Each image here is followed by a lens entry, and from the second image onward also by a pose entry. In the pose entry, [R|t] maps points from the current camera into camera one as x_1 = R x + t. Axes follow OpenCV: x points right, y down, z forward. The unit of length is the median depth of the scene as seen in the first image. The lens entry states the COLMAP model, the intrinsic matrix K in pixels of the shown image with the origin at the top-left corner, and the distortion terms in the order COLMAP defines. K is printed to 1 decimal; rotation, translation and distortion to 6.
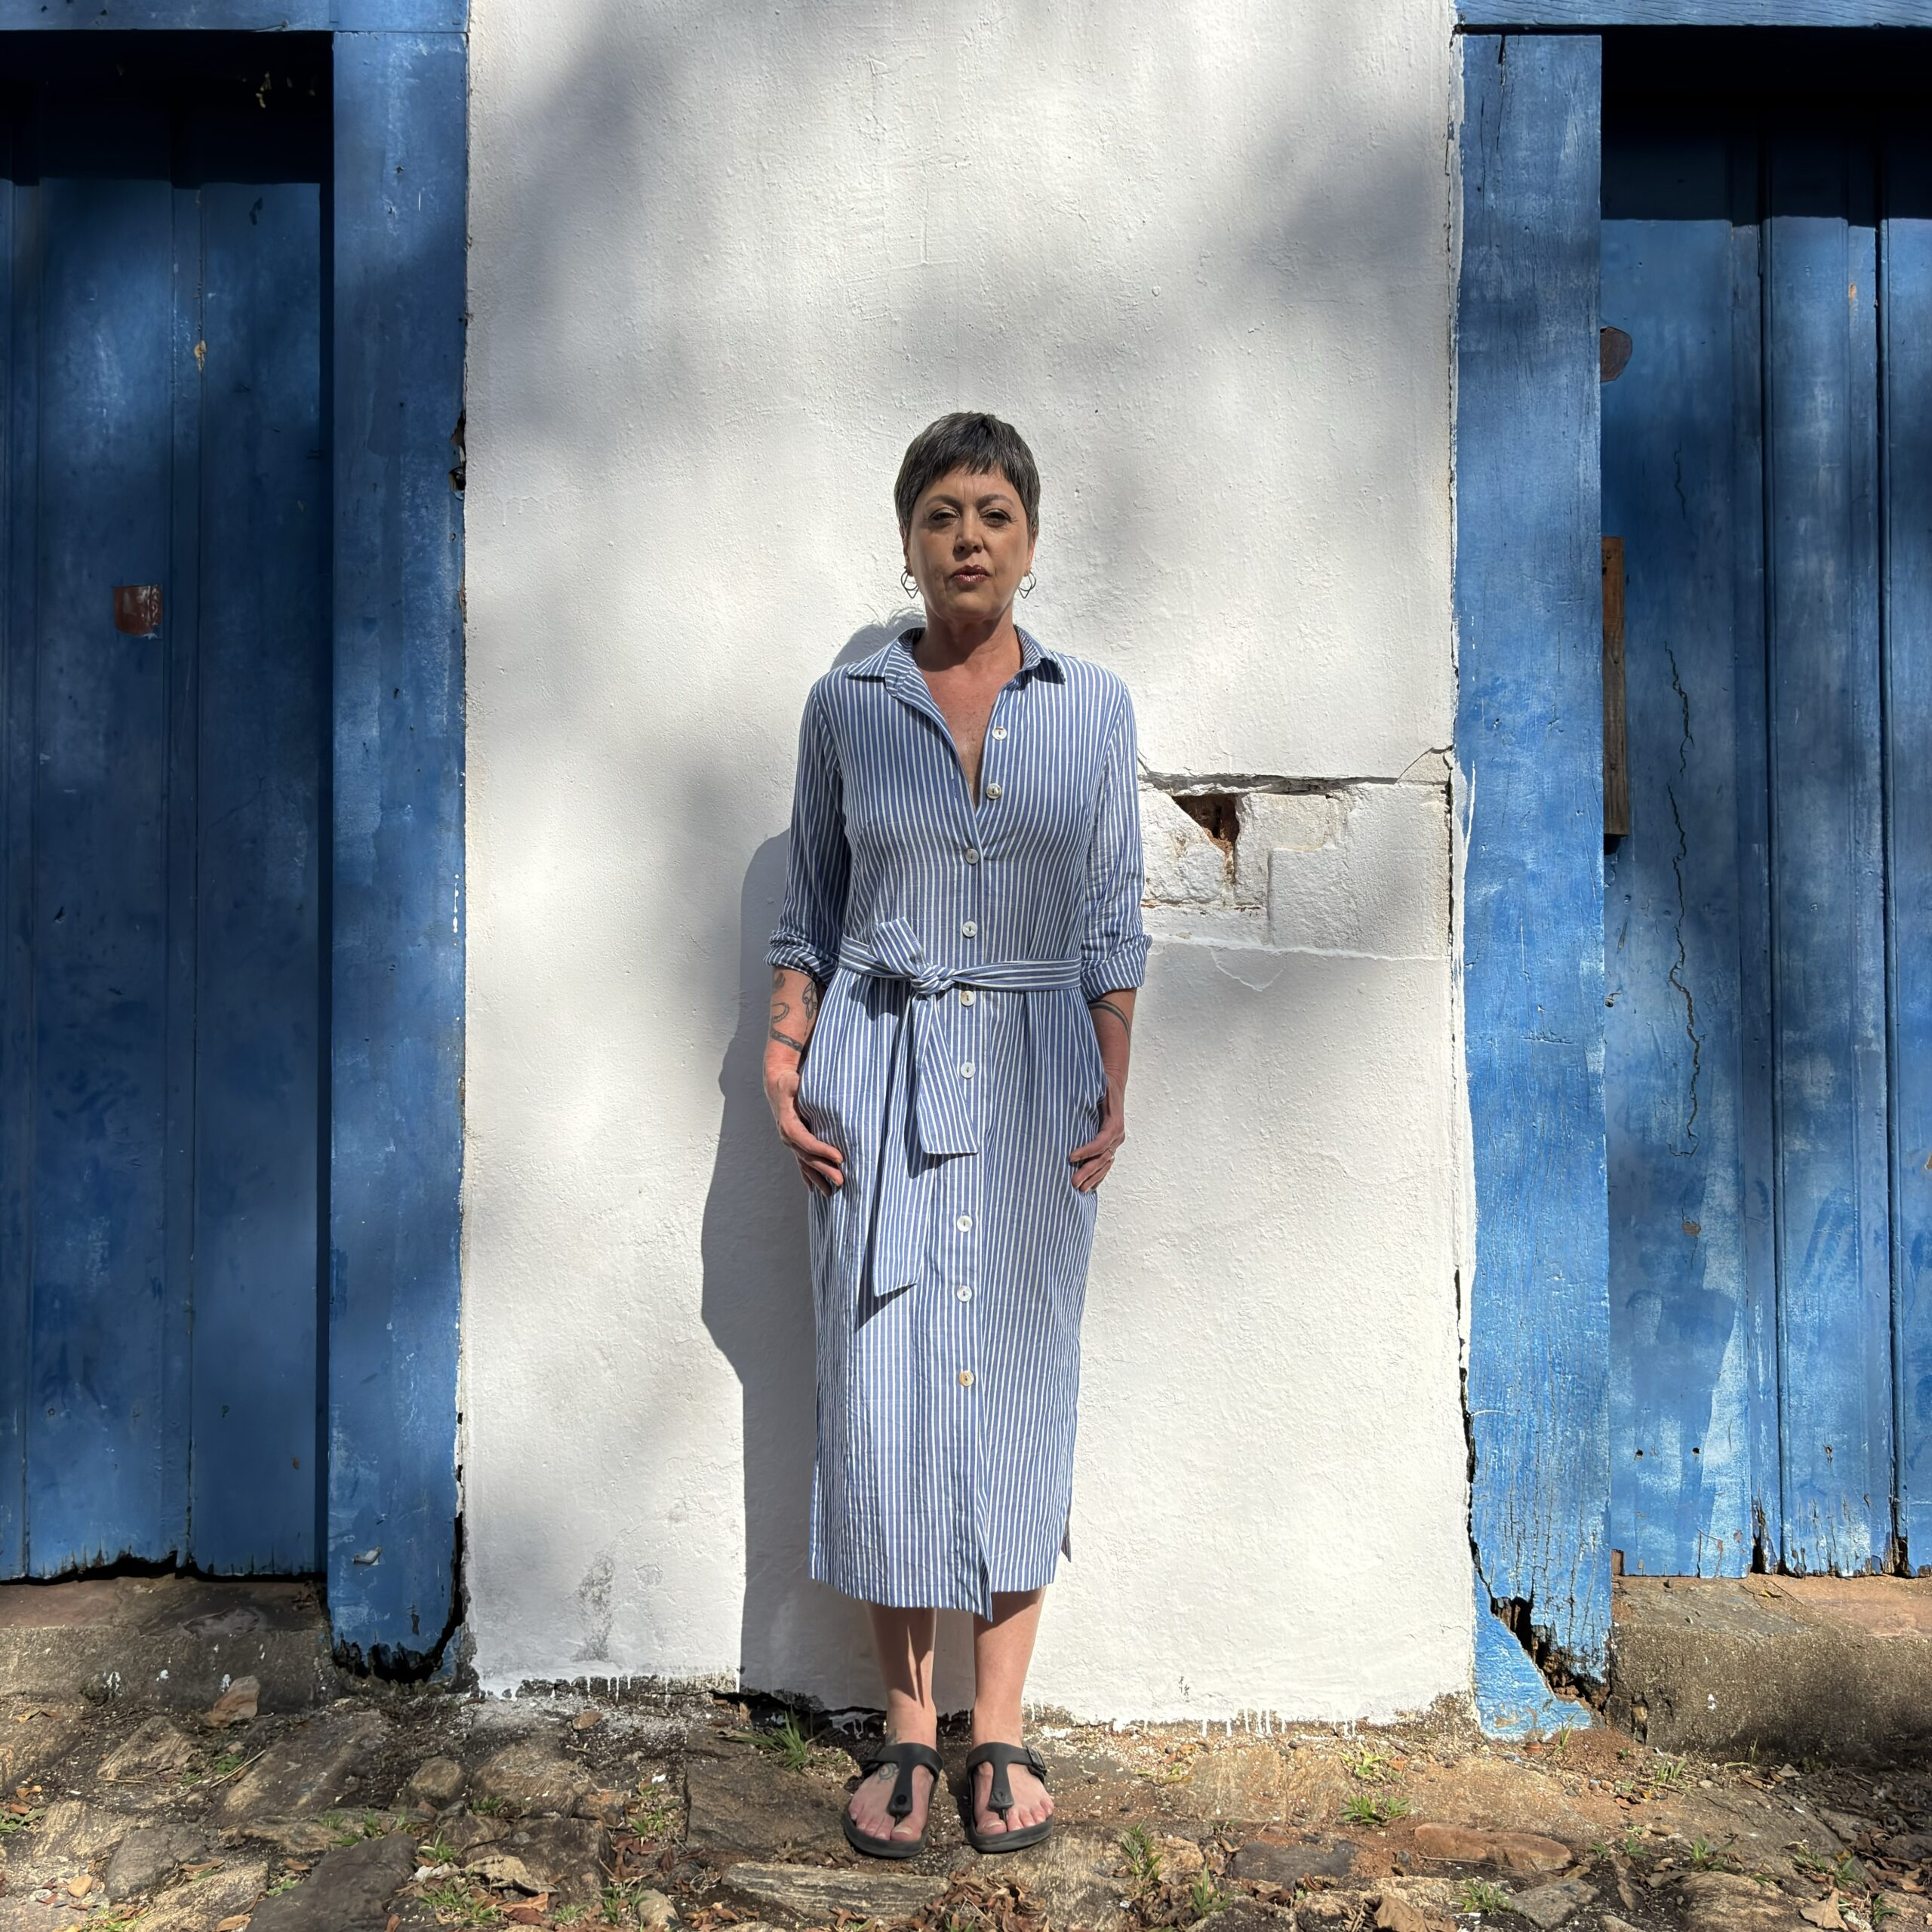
lens RADIAL K [[1830.7, 0, 1030.7], [0, 1830.7, 967.8], [0, 0, 1]] dist [0.006579, 0.009012]
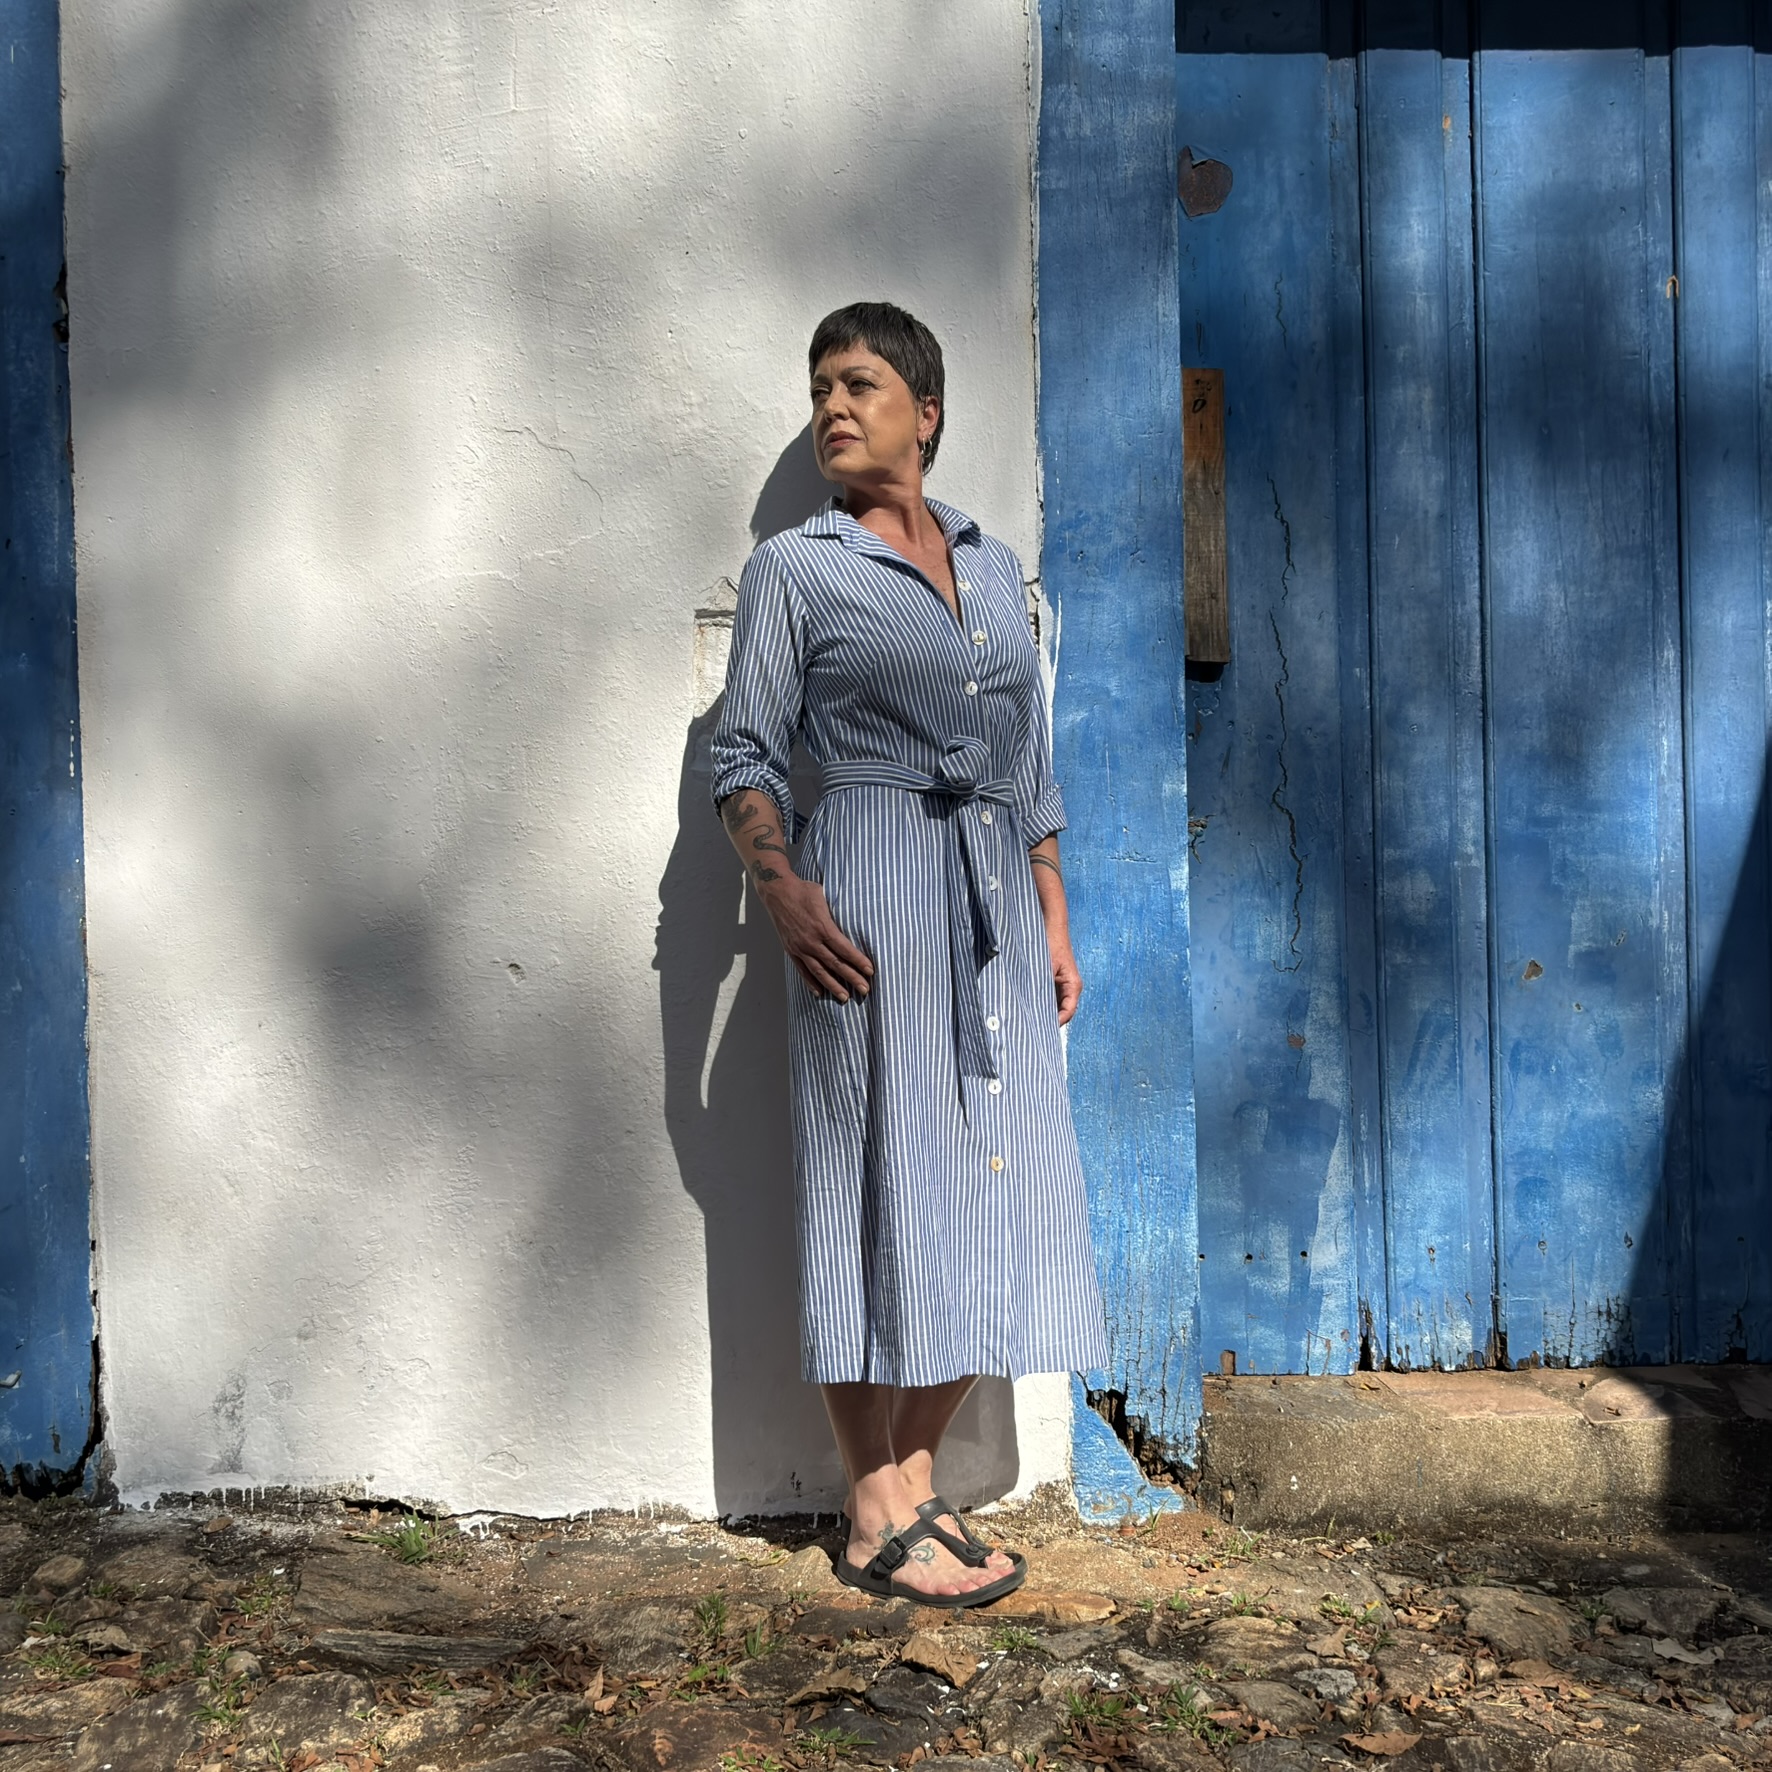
lens RADIAL K [[1887.0, 0, 814.2], [0, 1887.0, 886.3], [0, 0, 1]] dist [0.127431, -0.318769]
pose [[0.999669, -0.021193, 0.014579, 0.084328], [0.020691, 0.999216, 0.033742, 0.014490], [-0.015283, -0.033429, 0.999324, -0.078008]]
